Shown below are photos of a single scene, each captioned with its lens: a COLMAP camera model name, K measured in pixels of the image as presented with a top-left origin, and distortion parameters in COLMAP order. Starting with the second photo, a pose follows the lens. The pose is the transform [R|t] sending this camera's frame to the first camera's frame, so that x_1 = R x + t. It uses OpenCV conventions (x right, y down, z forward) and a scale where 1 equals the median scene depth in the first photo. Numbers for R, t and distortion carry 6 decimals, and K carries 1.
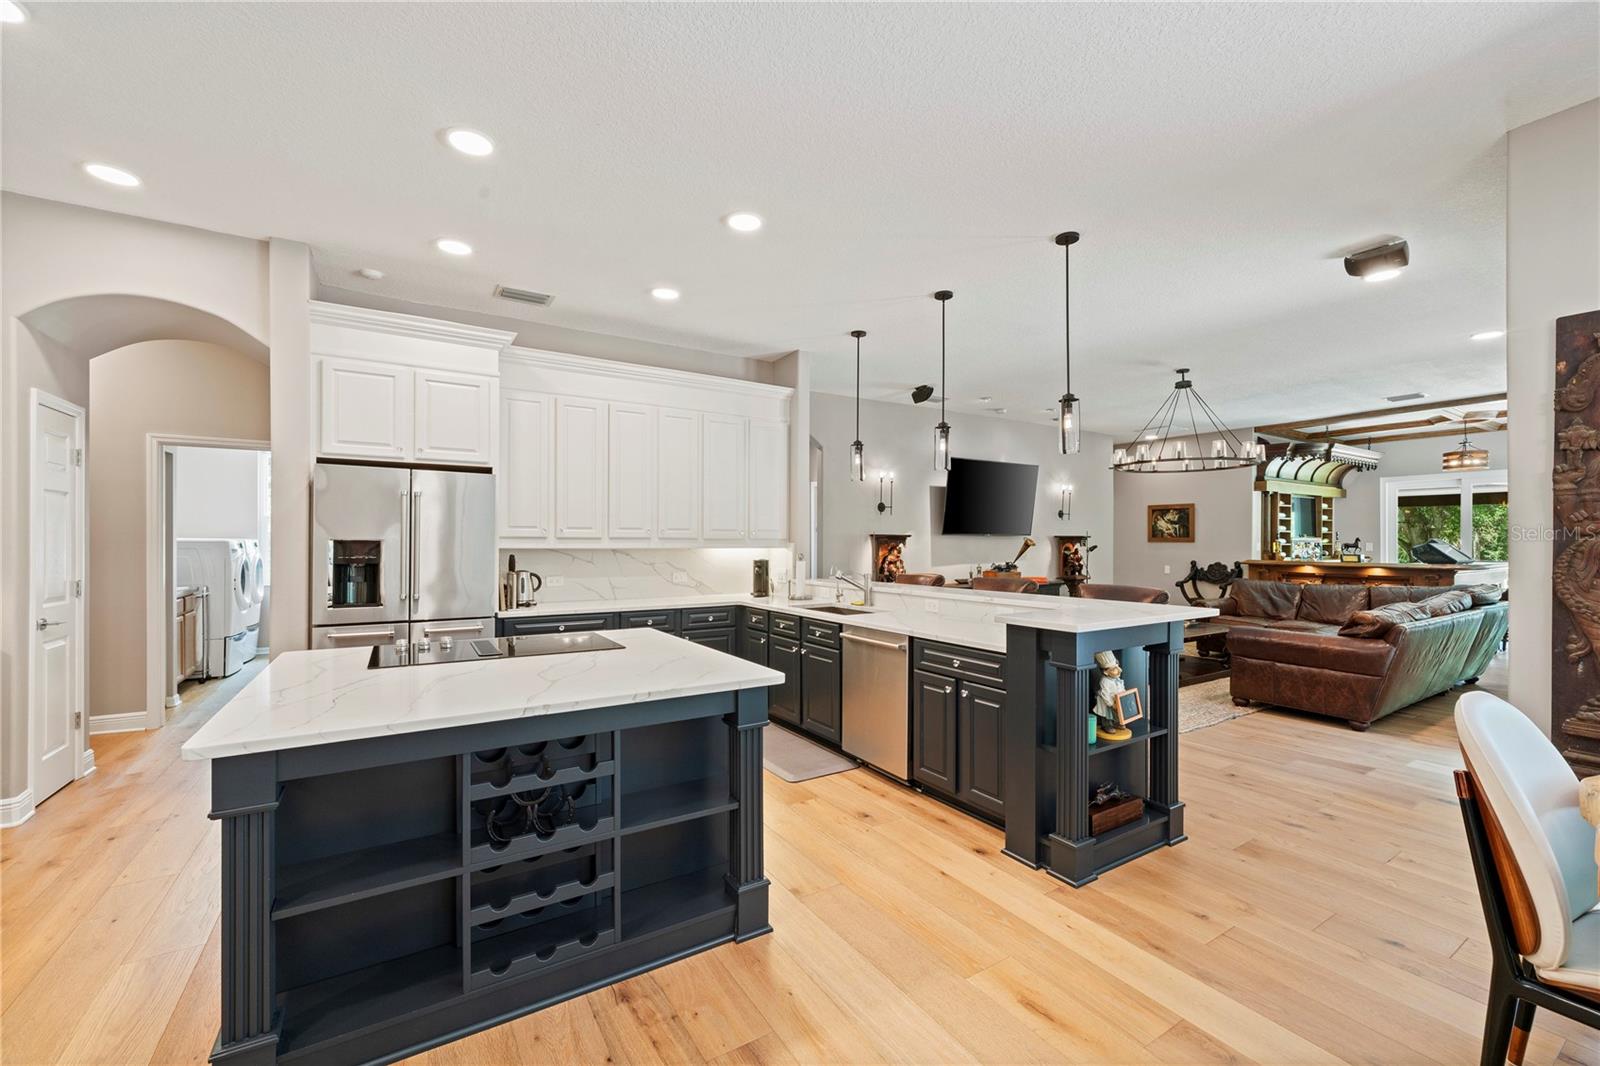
lens RADIAL K [[646.1, 0, 802.7], [0, 646.1, 541.5], [0, 0, 1]] dist [-0.002074, -0.000365]
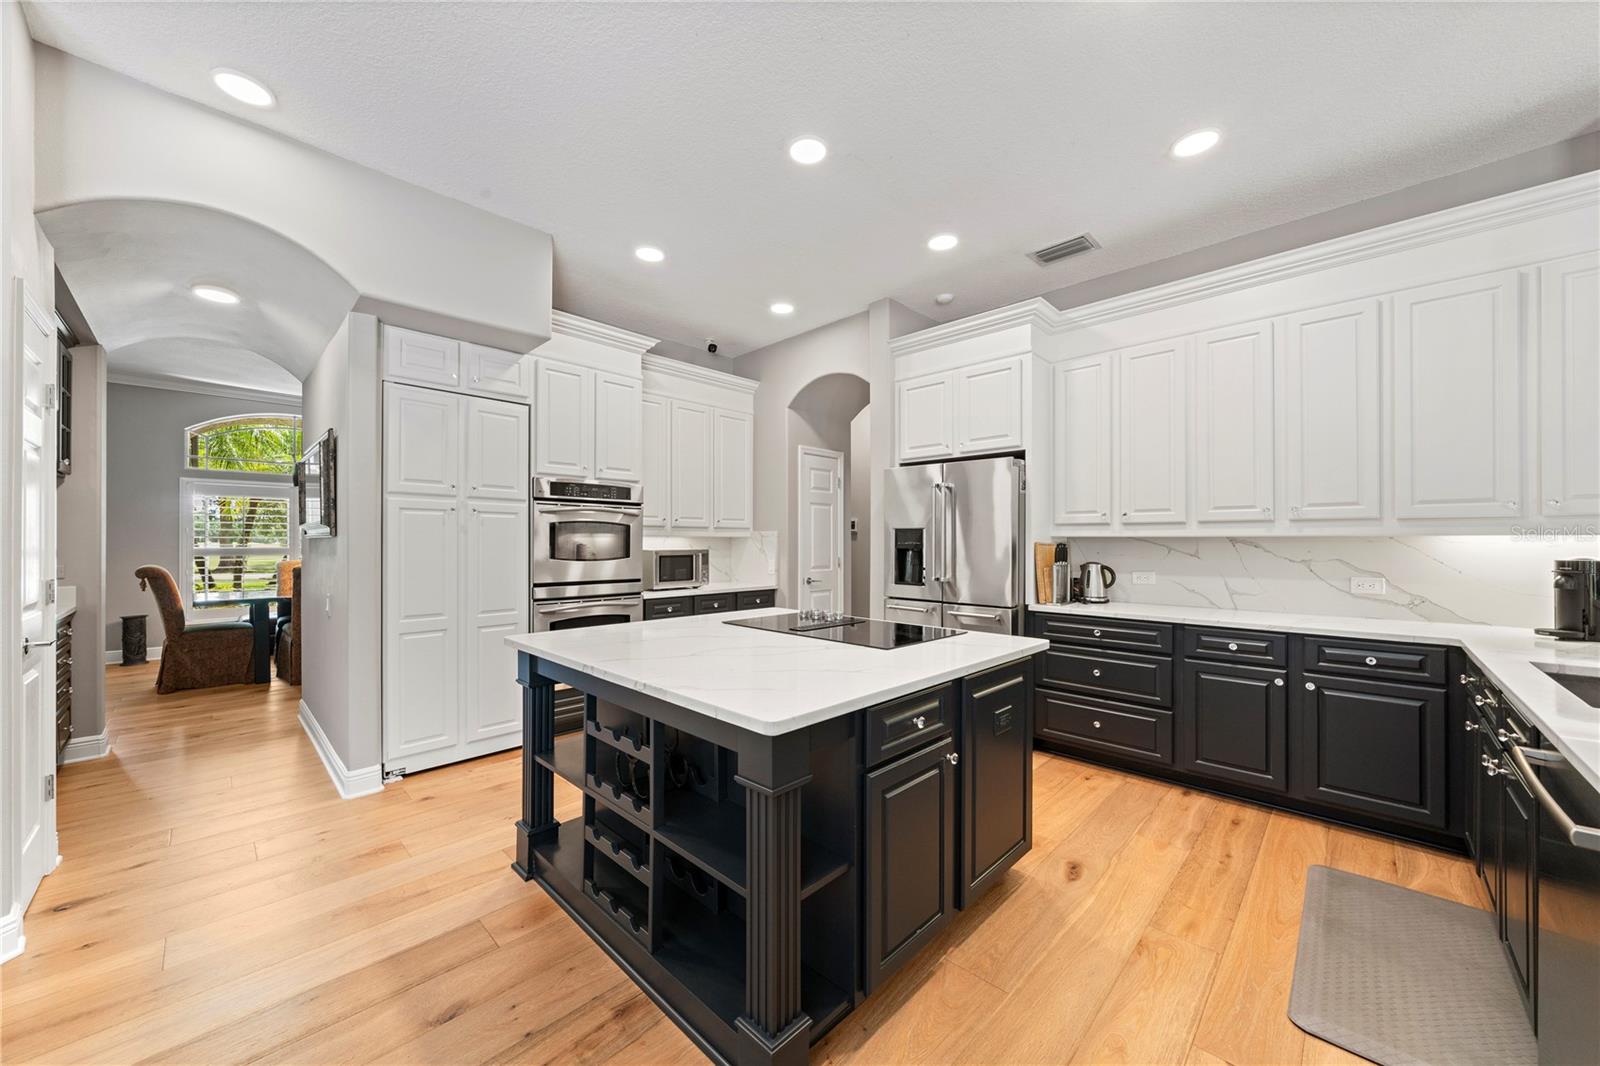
lens RADIAL K [[583.5, 0, 800.4], [0, 583.5, 540.5], [0, 0, 1]] dist [-0.008232, -0.000055]
pose [[0.234380, -0.004057, -0.972137, 0.219003], [-0.000100, 0.999991, -0.004197, 0.017359], [0.972145, 0.001081, 0.234378, 0.396432]]
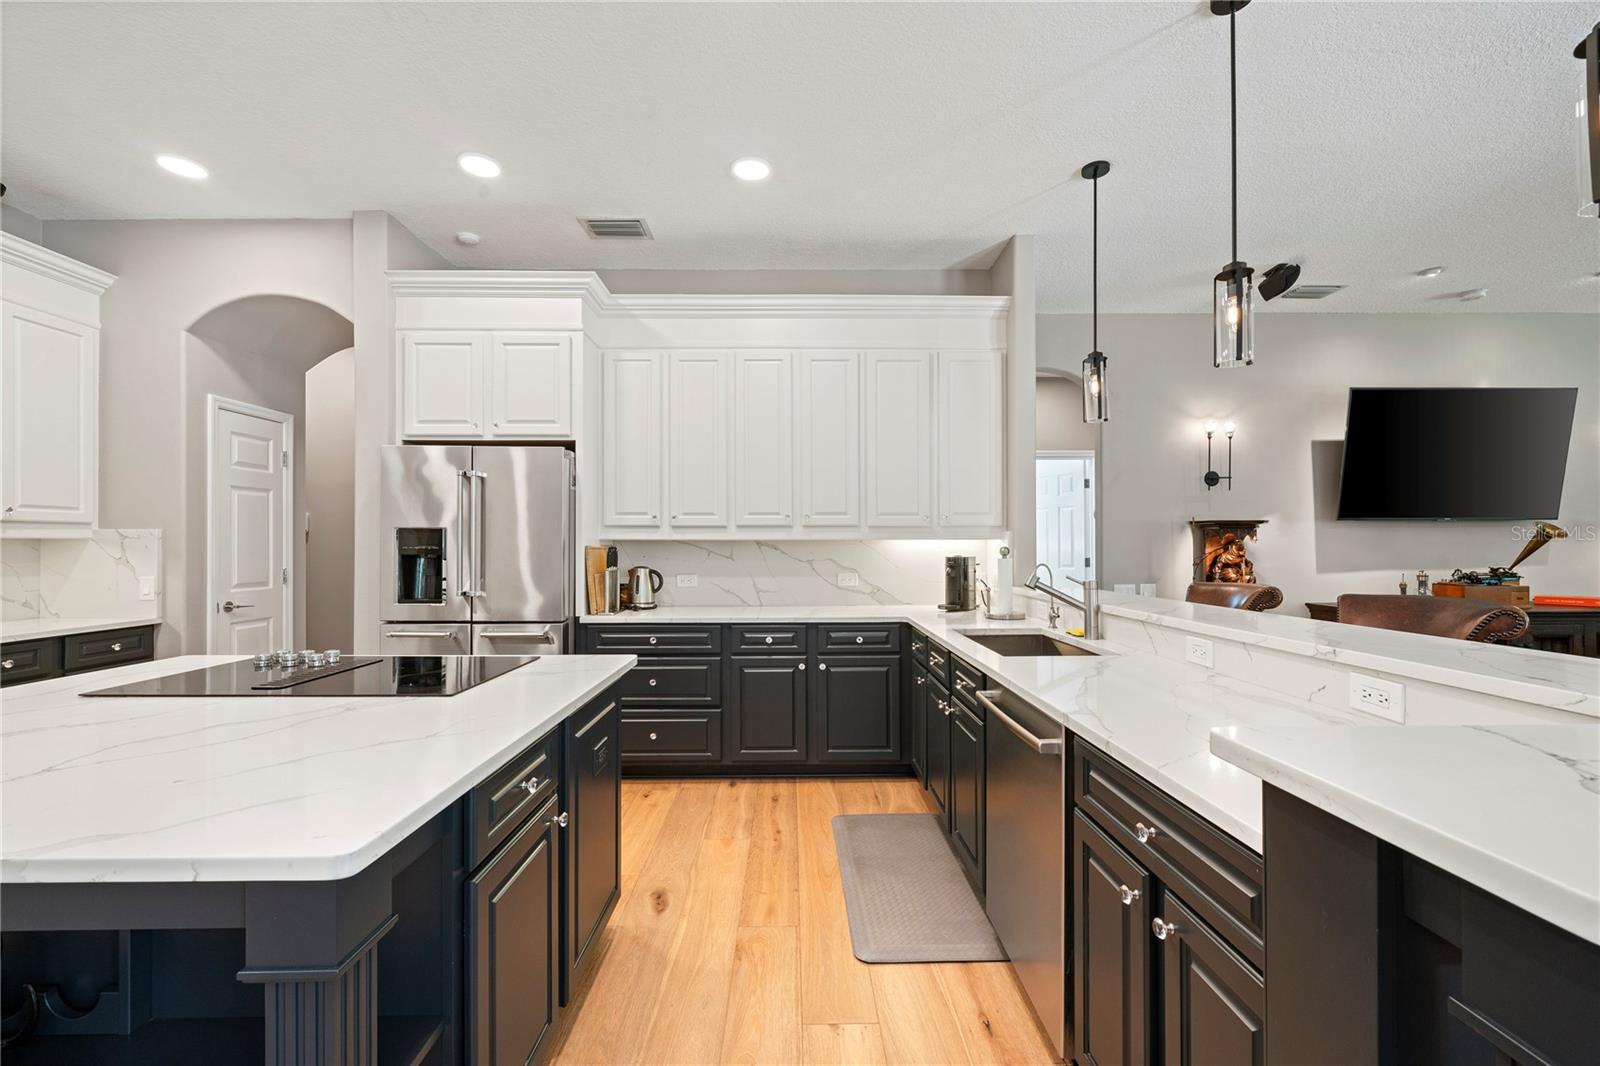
lens RADIAL K [[646.1, 0, 802.7], [0, 646.1, 541.5], [0, 0, 1]] dist [-0.002074, -0.000365]
pose [[0.854780, -0.006039, -0.518956, 0.161084], [0.004027, 0.999979, -0.005004, 0.016208], [0.518975, 0.002188, 0.854787, 0.365194]]
